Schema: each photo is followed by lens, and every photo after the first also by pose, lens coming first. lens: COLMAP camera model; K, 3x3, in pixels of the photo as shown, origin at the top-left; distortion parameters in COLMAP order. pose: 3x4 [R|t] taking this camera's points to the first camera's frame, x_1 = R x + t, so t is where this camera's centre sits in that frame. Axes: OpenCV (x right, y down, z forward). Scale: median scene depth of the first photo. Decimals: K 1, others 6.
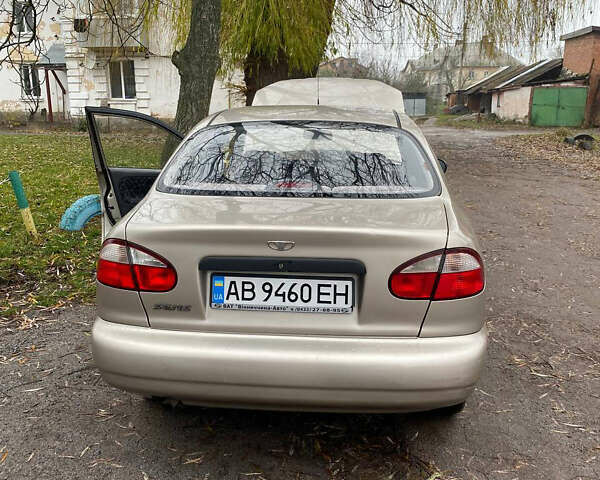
lens RADIAL K [[590.1, 0, 300.0], [0, 590.1, 240.0], [0, 0, 1]] dist [0.127386, -0.378471]
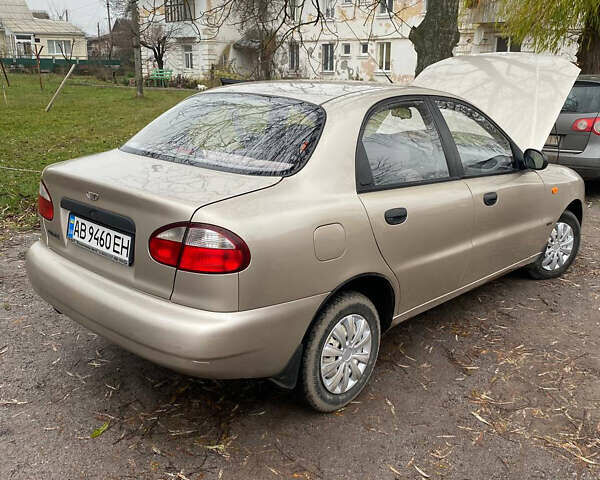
lens RADIAL K [[590.1, 0, 300.0], [0, 590.1, 240.0], [0, 0, 1]] dist [0.127386, -0.378471]
pose [[0.785874, 0.179576, -0.591739, 0.987558], [-0.157334, 0.983481, 0.089507, -0.074543], [0.598037, 0.022760, 0.801145, 0.290929]]
